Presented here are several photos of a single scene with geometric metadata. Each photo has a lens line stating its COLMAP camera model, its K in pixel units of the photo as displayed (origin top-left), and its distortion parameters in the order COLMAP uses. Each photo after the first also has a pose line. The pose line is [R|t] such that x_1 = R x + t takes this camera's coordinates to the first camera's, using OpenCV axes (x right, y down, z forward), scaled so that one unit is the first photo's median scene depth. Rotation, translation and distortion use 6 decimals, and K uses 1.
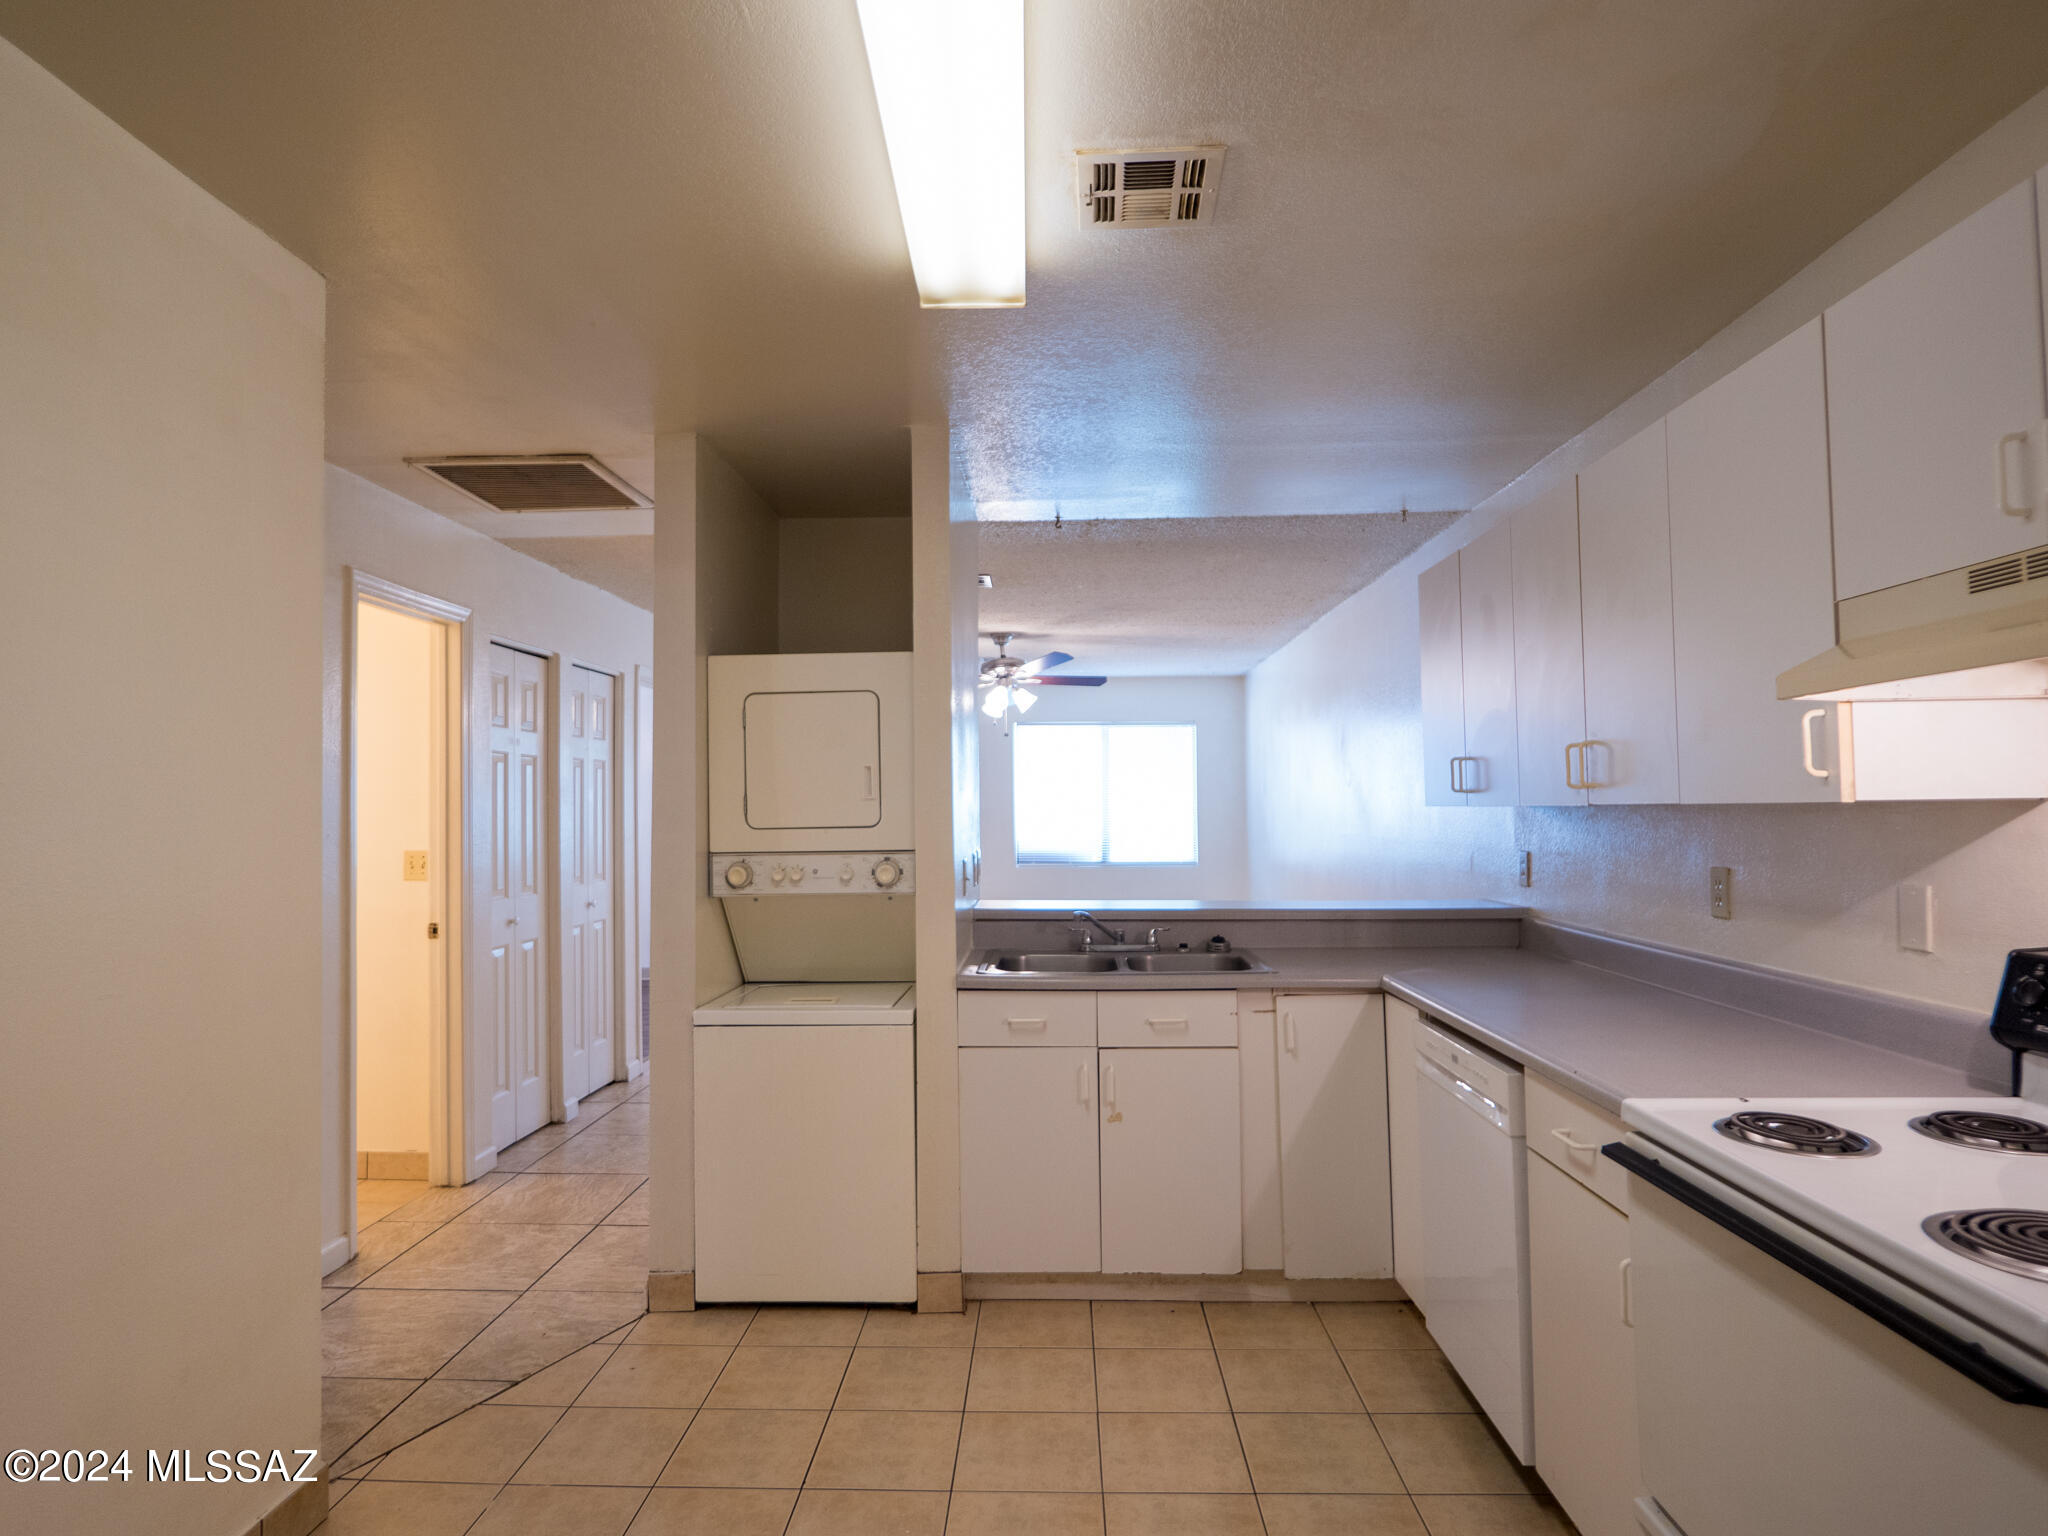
lens RADIAL K [[1131.5, 0, 1048.1], [0, 1131.5, 767.5], [0, 0, 1]] dist [-0.015045, 0.001965]
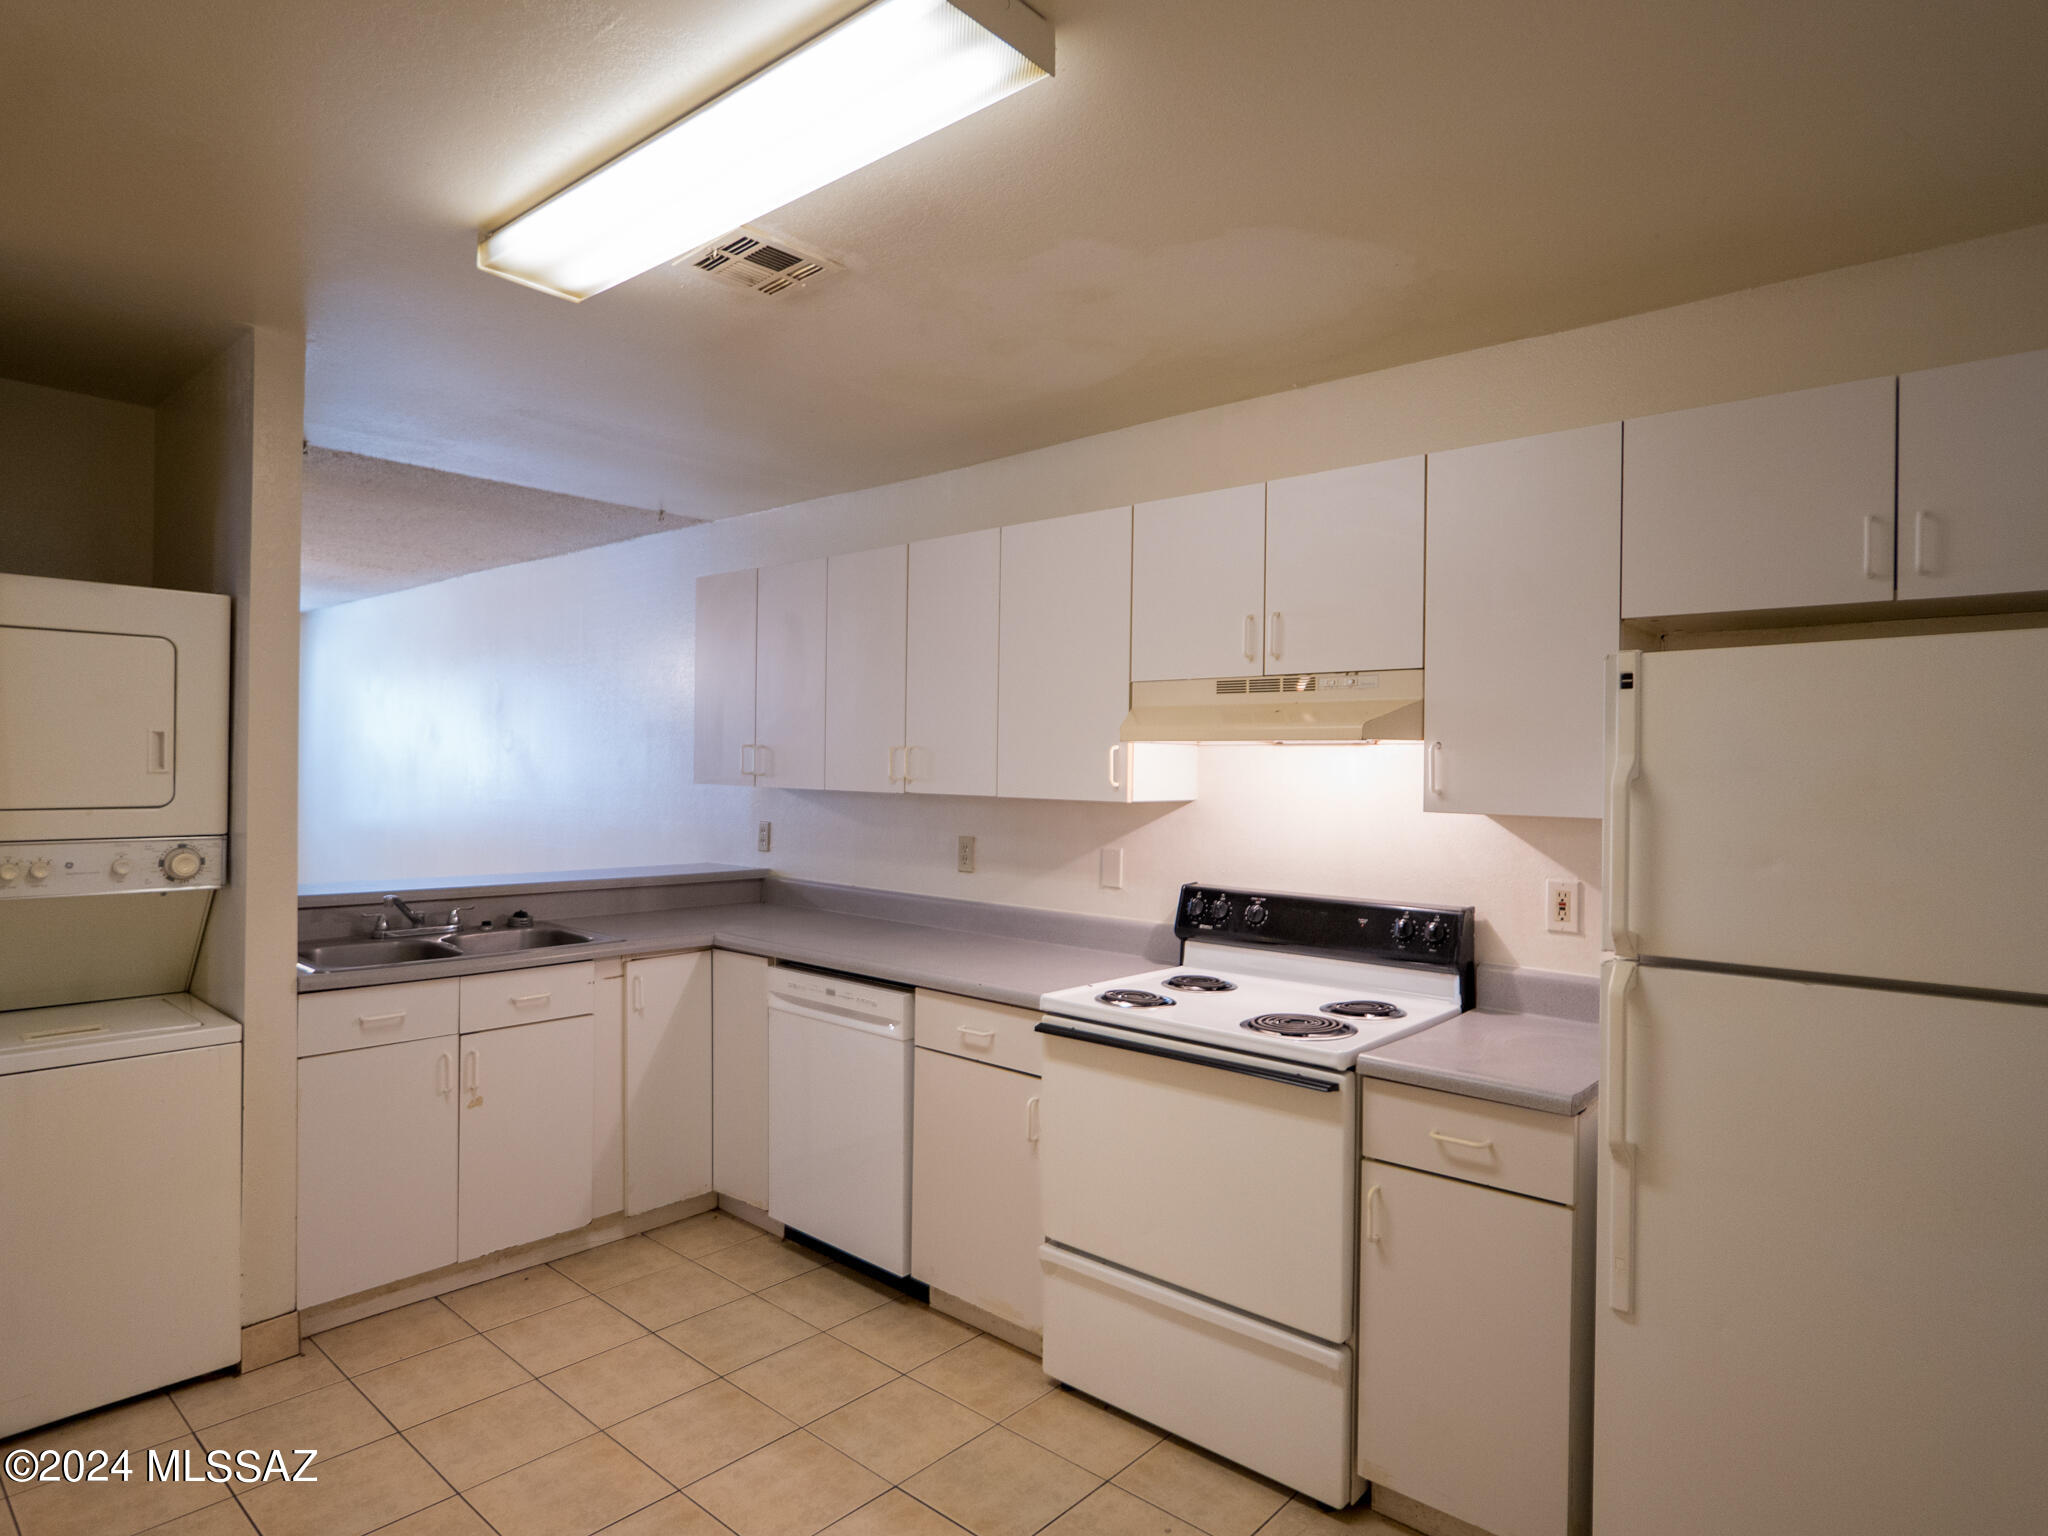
lens RADIAL K [[1131.5, 0, 1038.2], [0, 1131.5, 763.5], [0, 0, 1]] dist [-0.015045, 0.001965]
pose [[0.639882, 0.025278, 0.768057, -0.394055], [-0.054758, 0.998418, 0.012761, -0.023830], [-0.766520, -0.050223, 0.640254, 0.014159]]
